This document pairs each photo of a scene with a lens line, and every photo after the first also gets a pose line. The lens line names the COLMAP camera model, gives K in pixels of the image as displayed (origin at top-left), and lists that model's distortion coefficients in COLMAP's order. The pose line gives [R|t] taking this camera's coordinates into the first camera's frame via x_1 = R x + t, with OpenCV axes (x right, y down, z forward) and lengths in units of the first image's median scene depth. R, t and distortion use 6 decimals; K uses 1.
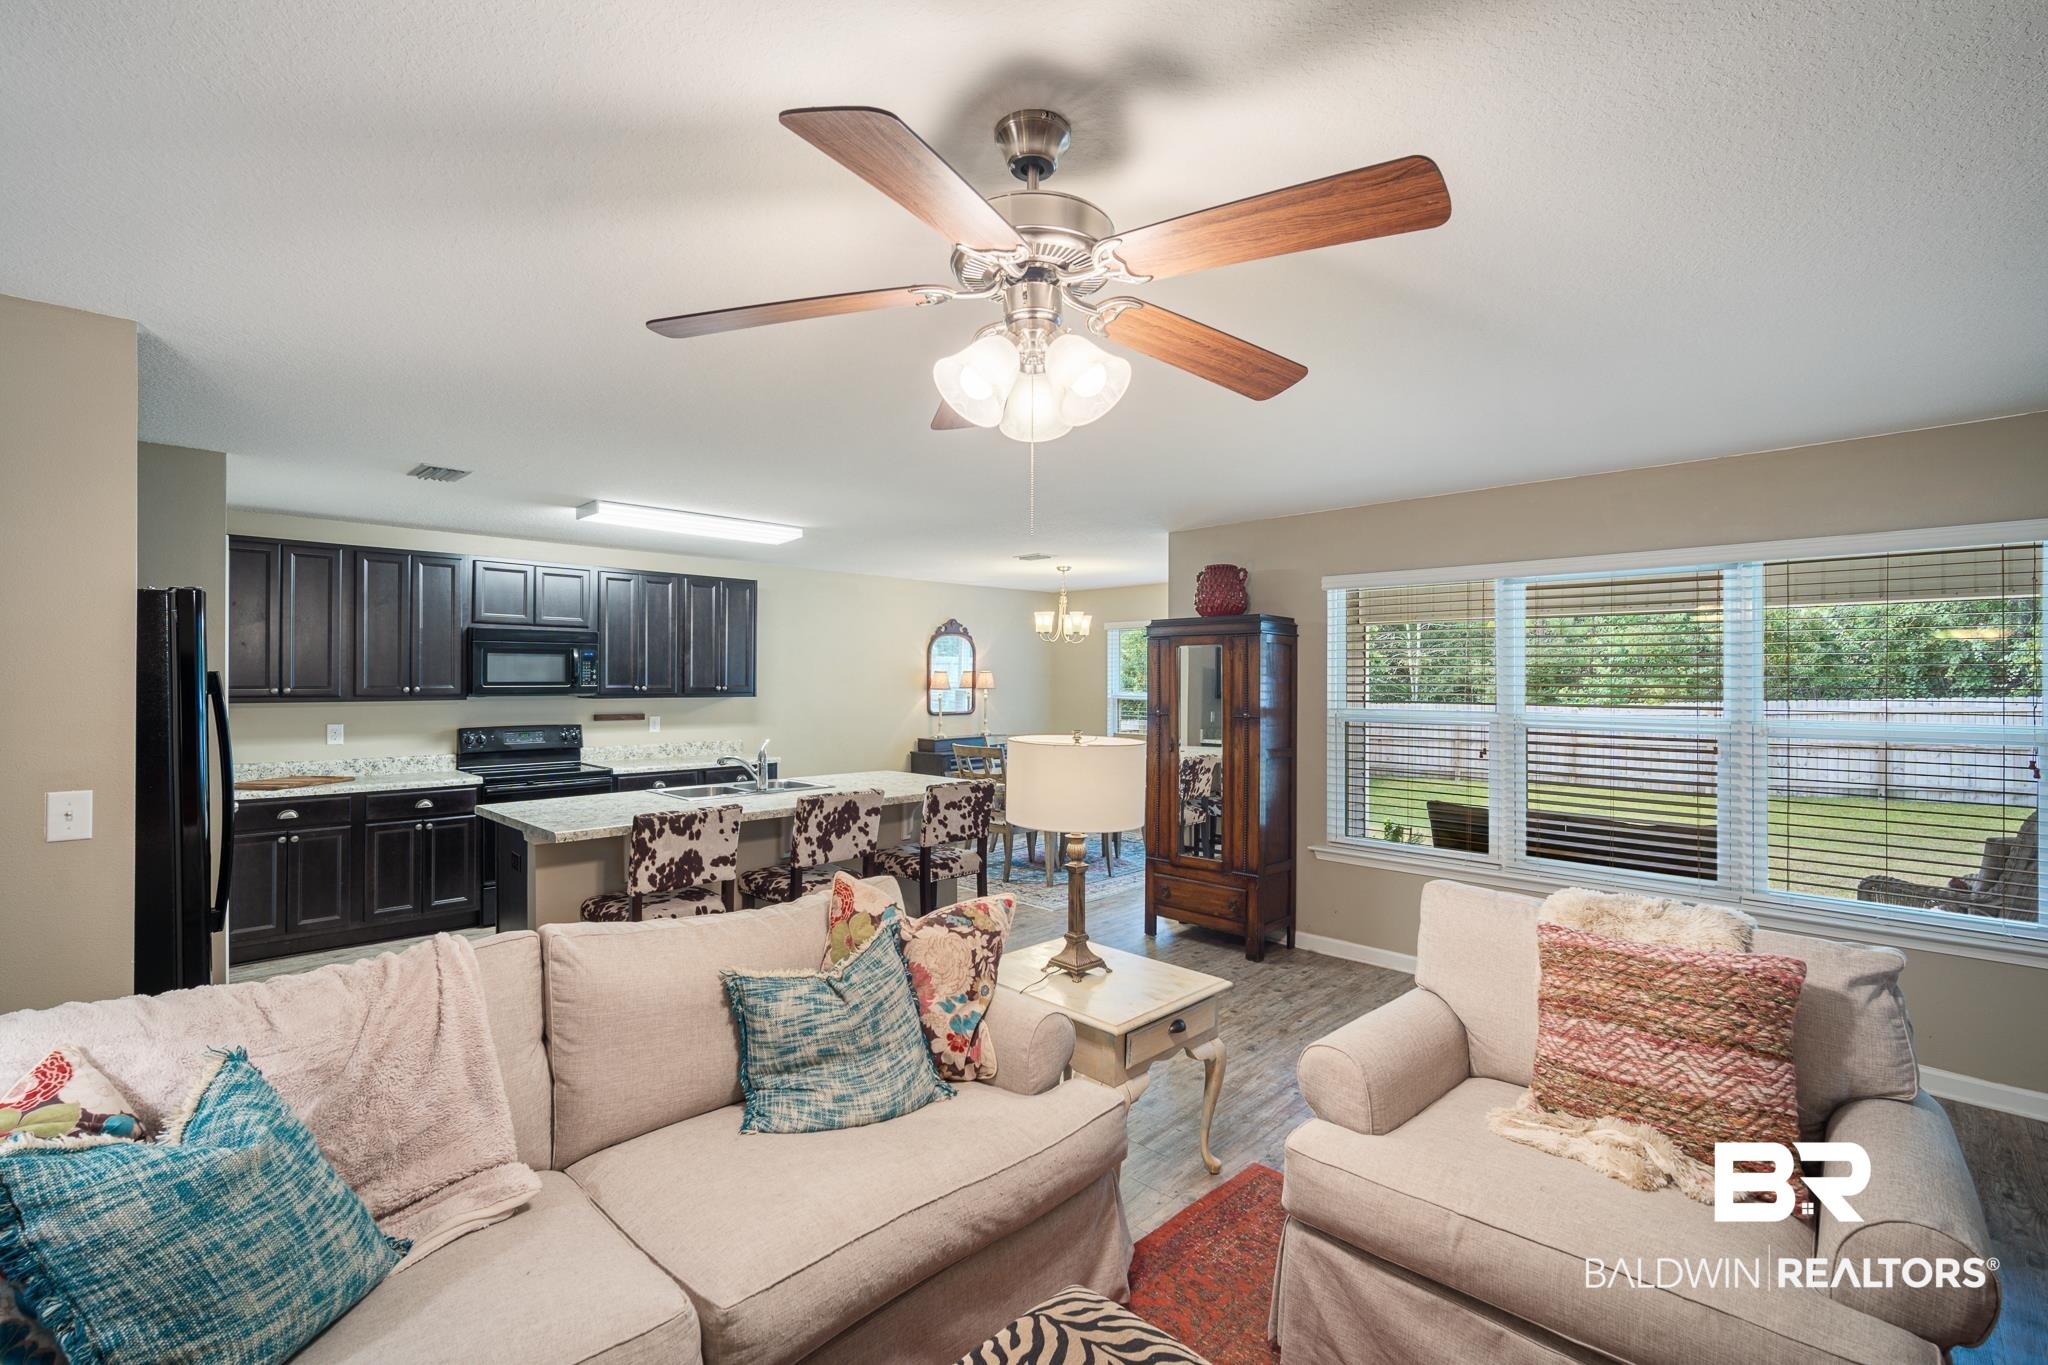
lens RADIAL K [[896.8, 0, 1024.0], [0, 896.8, 688.9], [0, 0, 1]] dist [-0.013520, 0.003814]
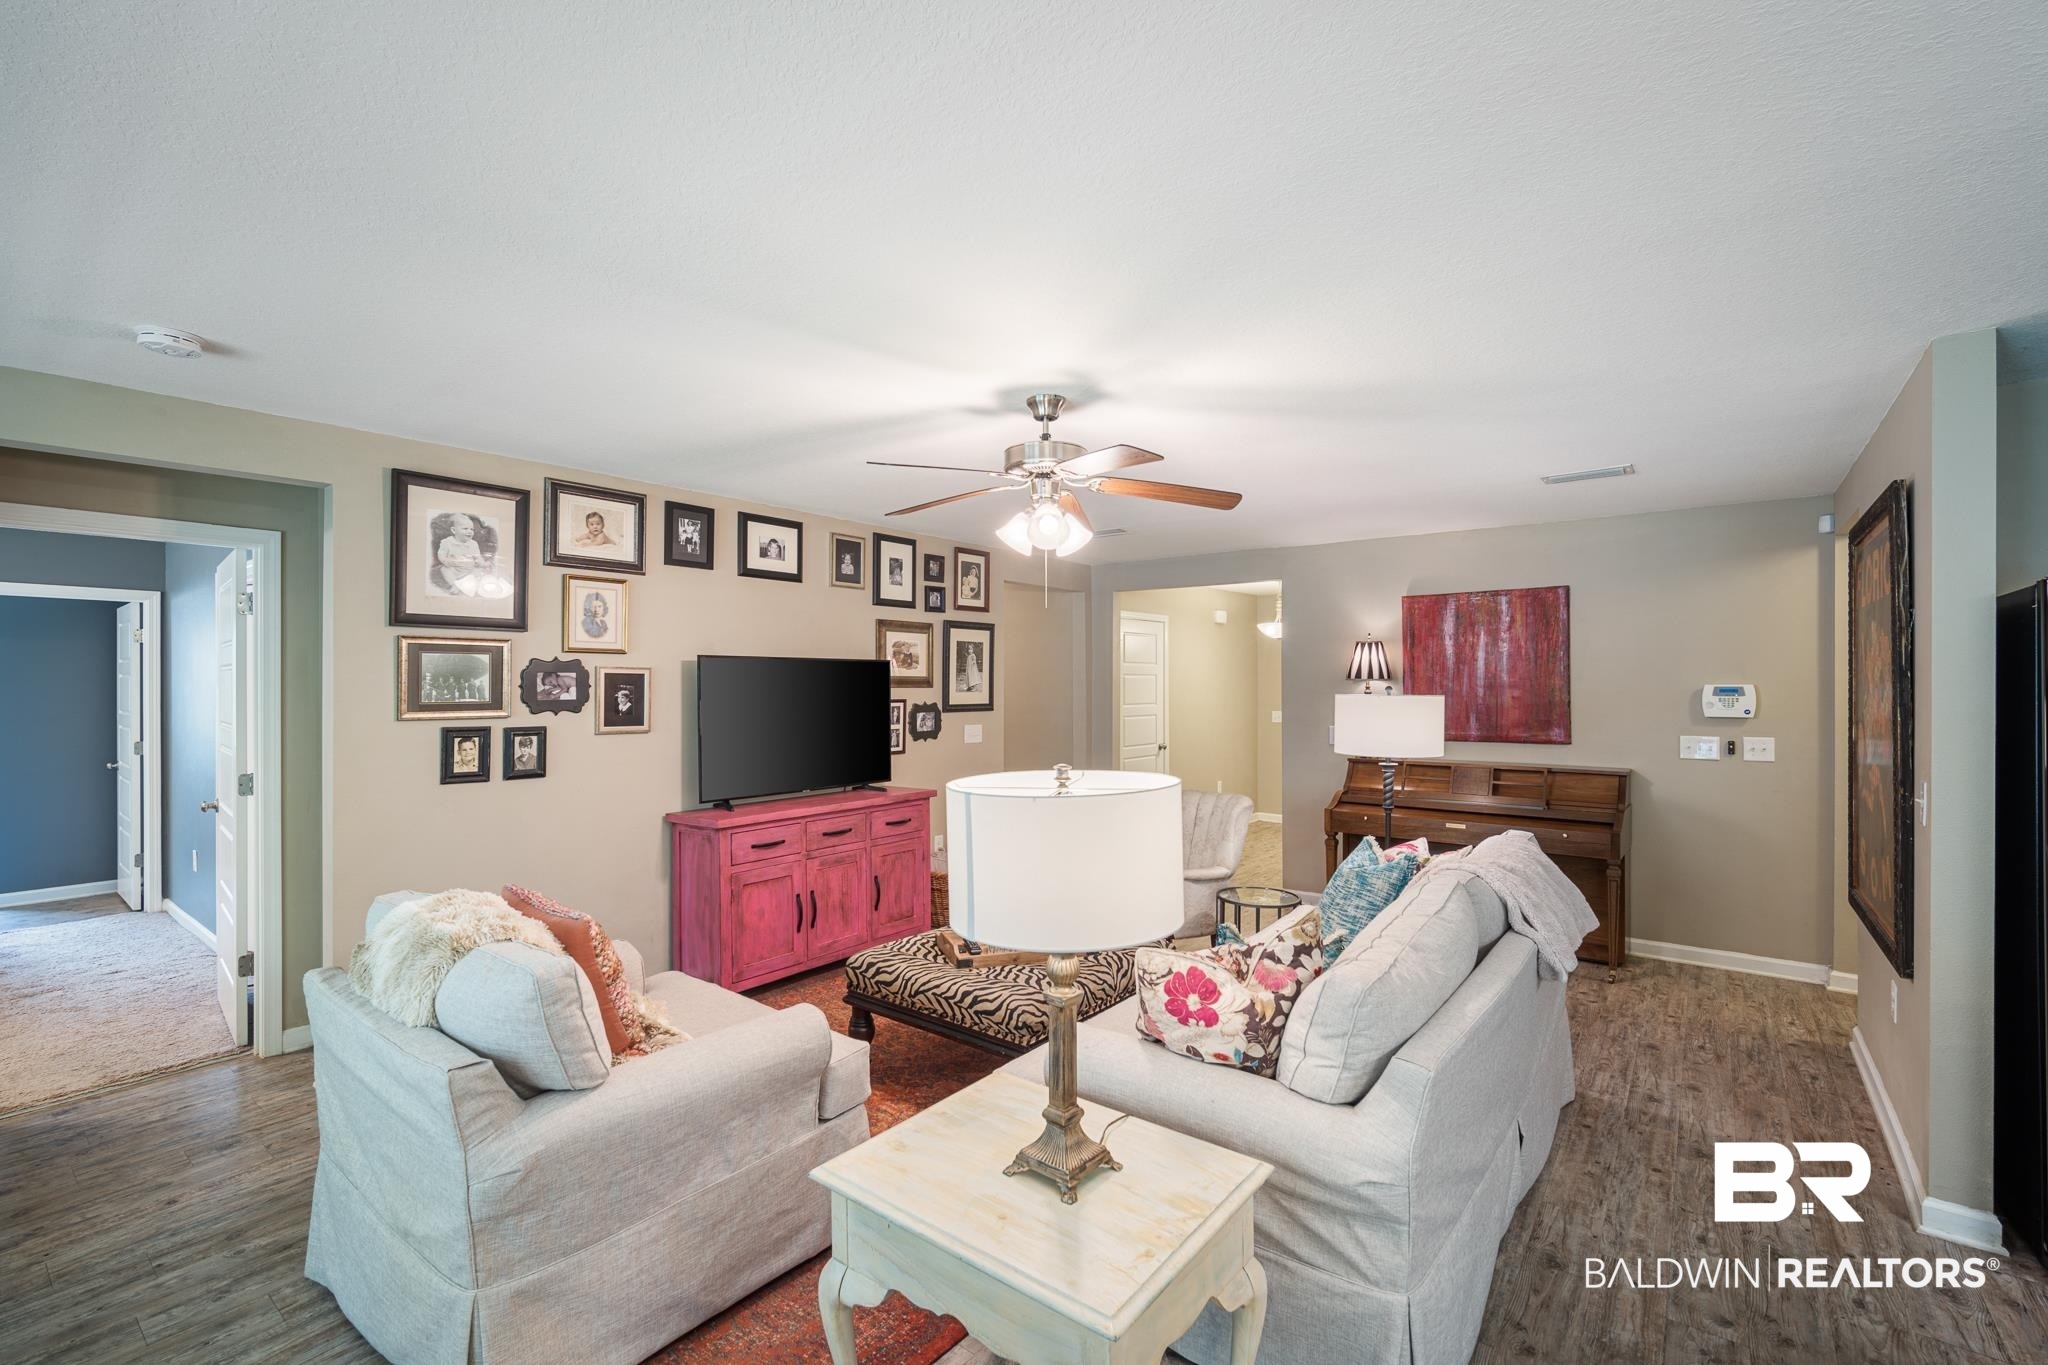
lens RADIAL K [[889.8, 0, 1024.0], [0, 889.8, 682.5], [0, 0, 1]] dist [-0.013660, 0.004121]
pose [[-0.992874, -0.000904, -0.119168, 0.103185], [-0.002144, 0.999945, 0.010278, -0.009048], [0.119152, 0.010460, -0.992821, 1.049246]]
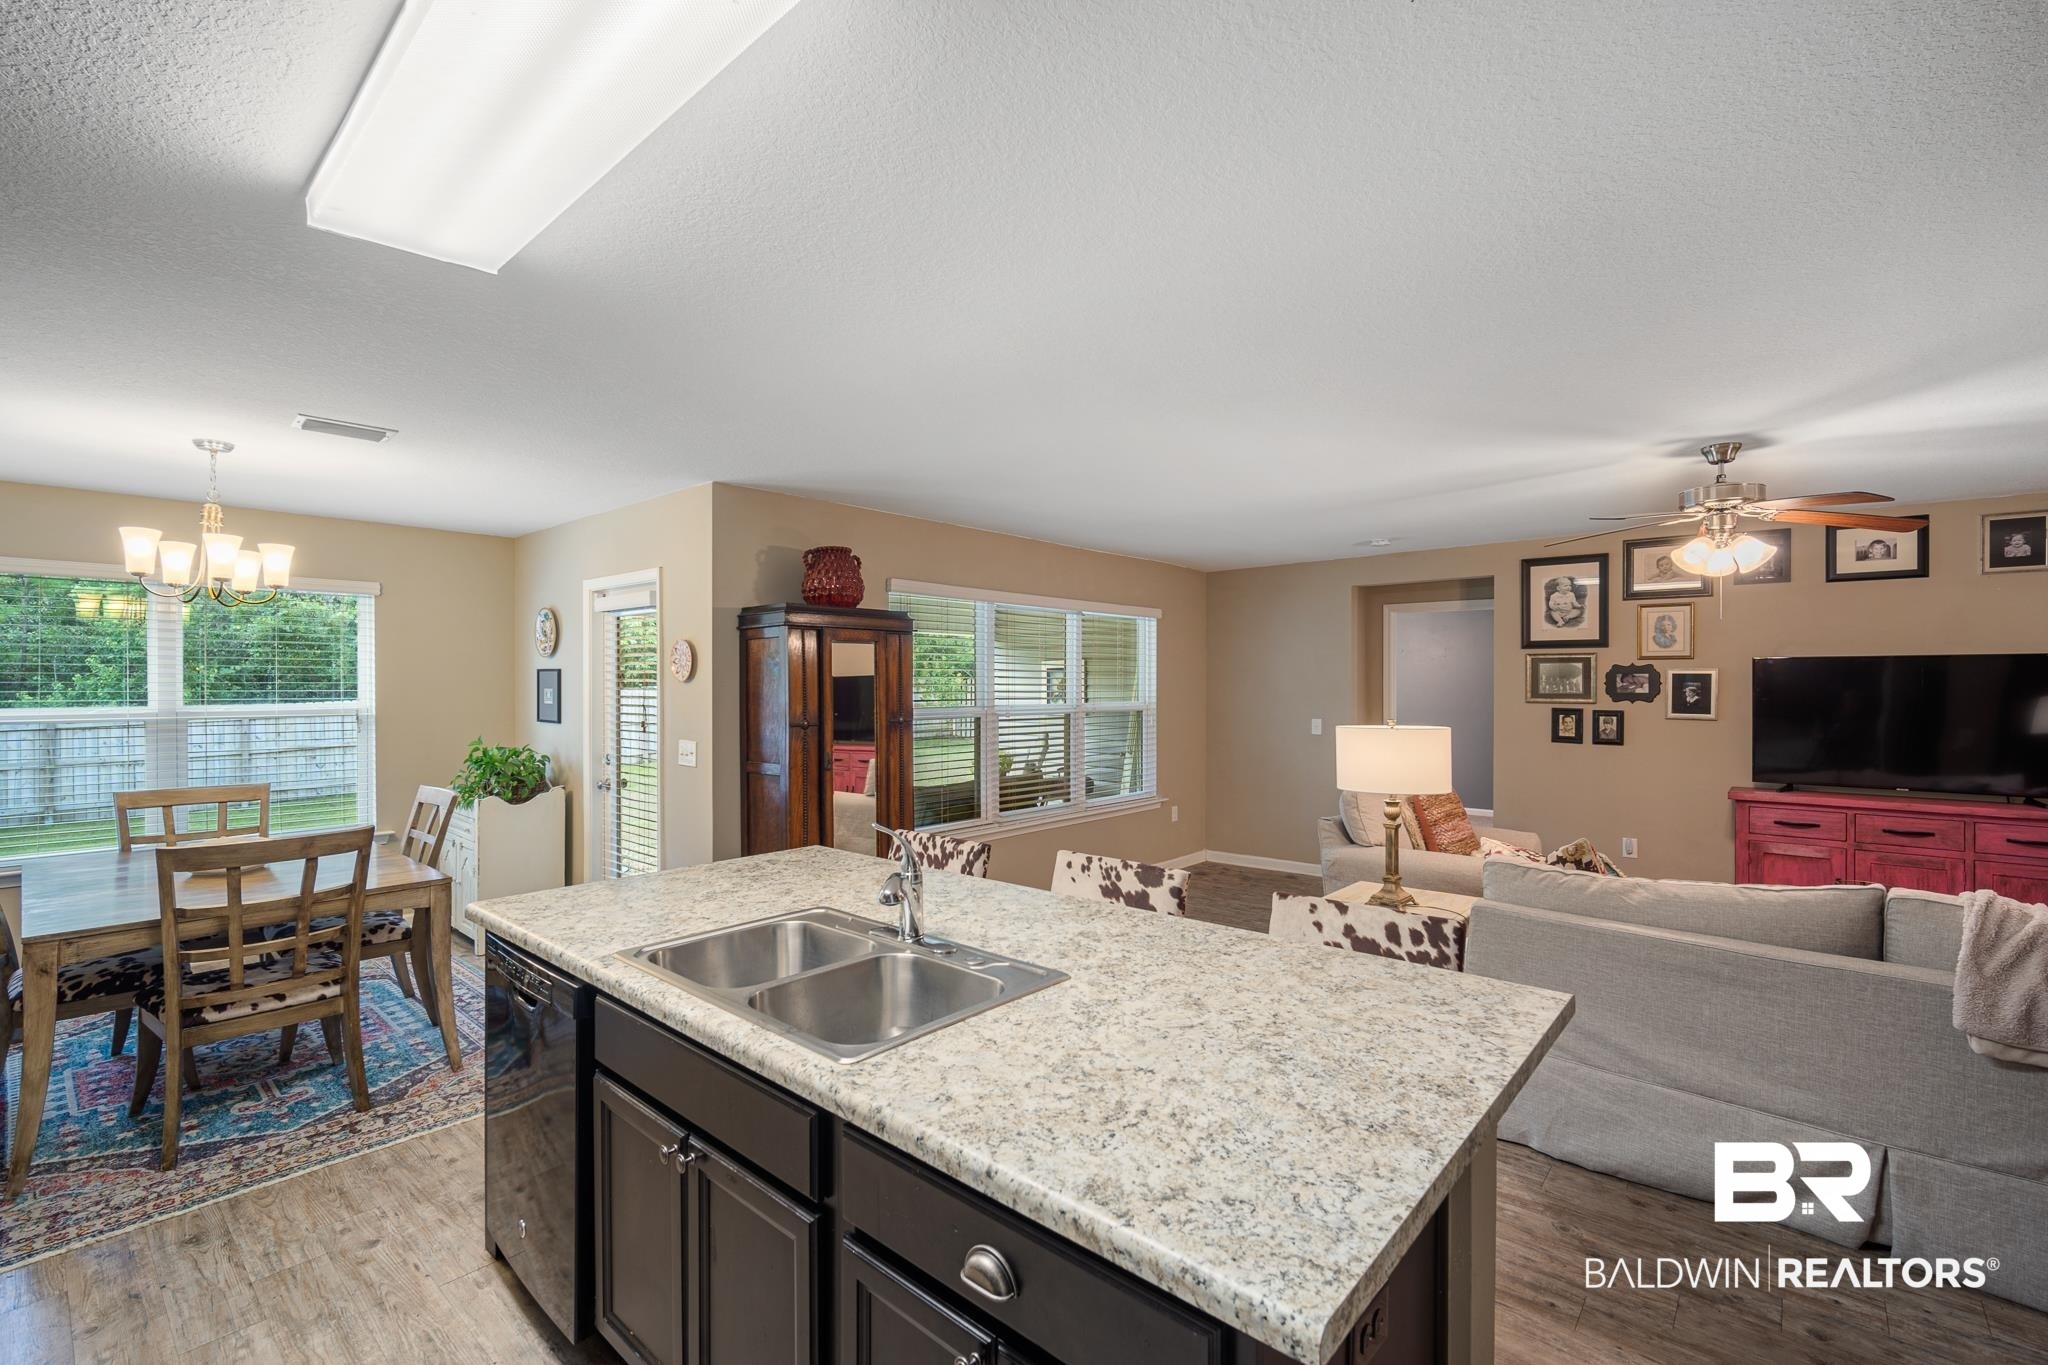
lens RADIAL K [[896.8, 0, 1024.0], [0, 896.8, 688.9], [0, 0, 1]] dist [-0.013520, 0.003814]
pose [[-0.061116, -0.010315, 0.998077, -0.803157], [0.012862, 0.999855, 0.011121, -0.012847], [-0.998048, 0.013517, -0.060975, 1.068959]]
